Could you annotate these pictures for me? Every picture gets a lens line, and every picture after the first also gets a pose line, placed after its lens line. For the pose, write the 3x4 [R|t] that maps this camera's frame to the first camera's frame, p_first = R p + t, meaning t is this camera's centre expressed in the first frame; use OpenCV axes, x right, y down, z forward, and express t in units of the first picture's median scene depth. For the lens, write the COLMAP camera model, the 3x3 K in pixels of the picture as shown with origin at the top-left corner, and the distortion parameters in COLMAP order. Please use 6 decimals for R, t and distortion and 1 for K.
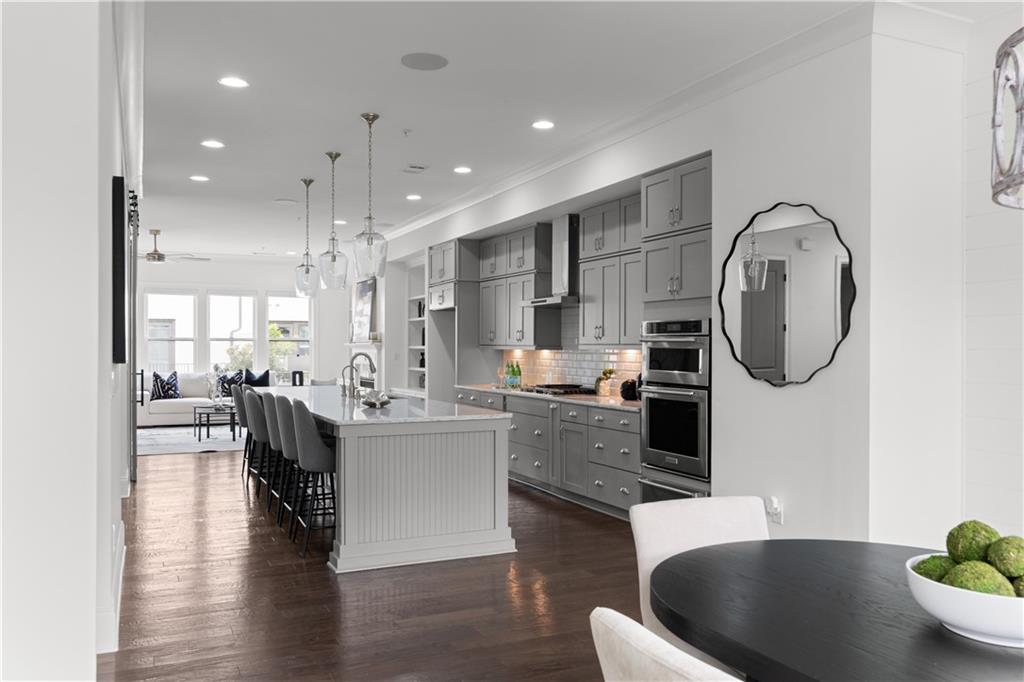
lens RADIAL K [[812.6, 0, 512.0], [0, 812.6, 349.5], [0, 0, 1]] dist [0.010326, 0.002809]
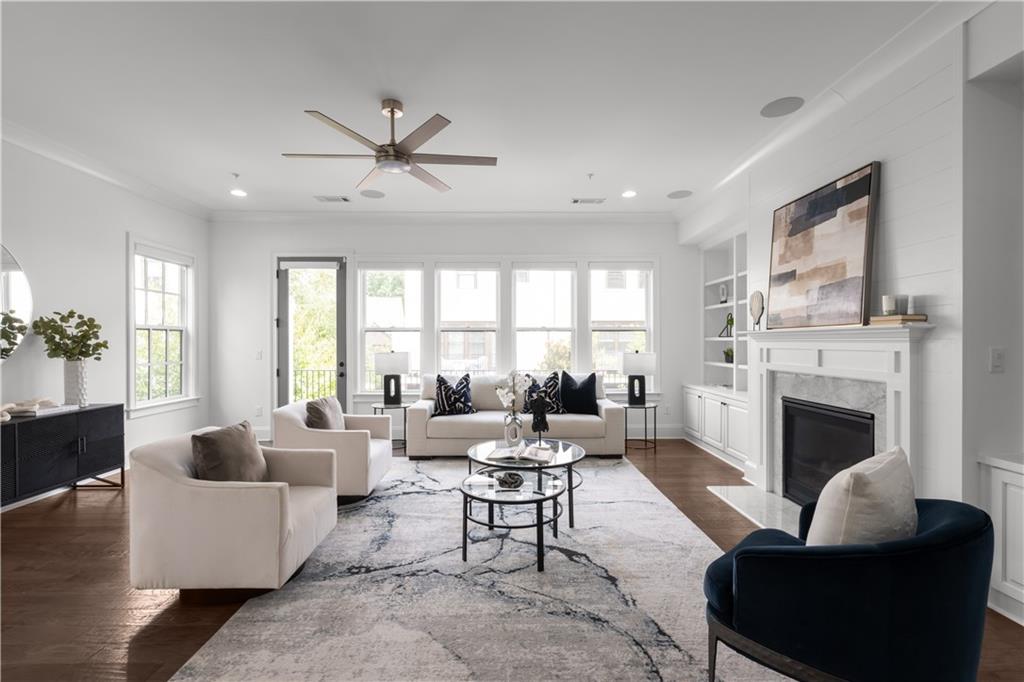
lens RADIAL K [[448.0, 0, 513.2], [0, 448.0, 345.1], [0, 0, 1]] dist [-0.001570, -0.000060]
pose [[0.916015, -0.003742, -0.401127, -0.225373], [0.003735, 0.999993, -0.000801, 0.002266], [0.401128, -0.000765, 0.916022, 0.672309]]
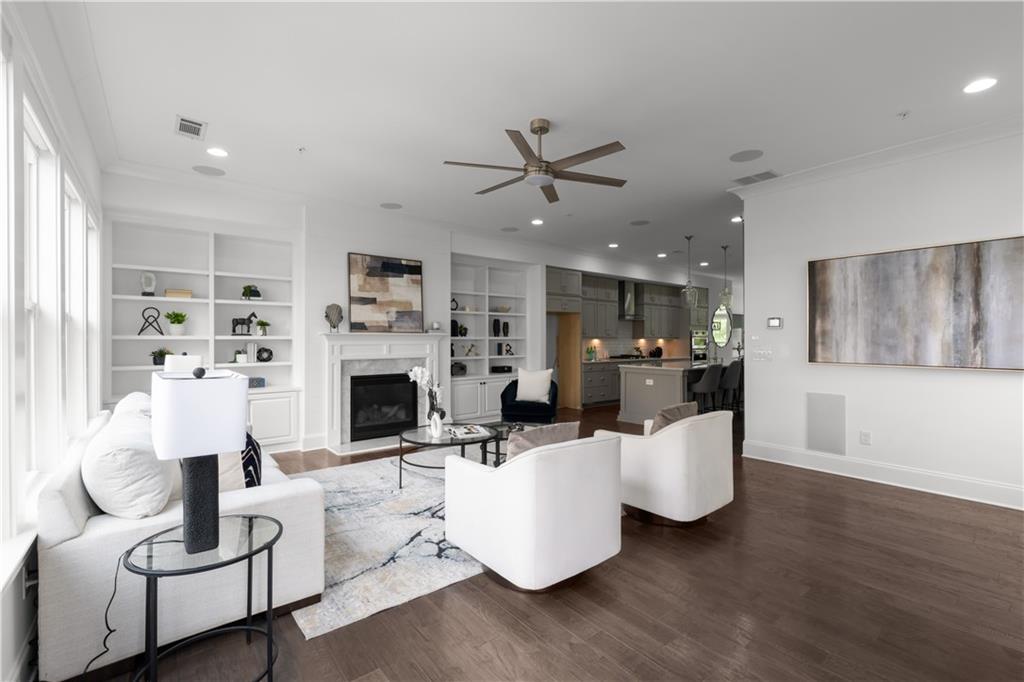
lens RADIAL K [[448.0, 0, 514.1], [0, 448.0, 339.6], [0, 0, 1]] dist [-0.001570, -0.000060]
pose [[-0.245007, -0.004390, 0.969511, -0.623210], [0.005144, 0.999970, 0.005827, -0.001659], [-0.969508, 0.006415, -0.244977, 0.940457]]
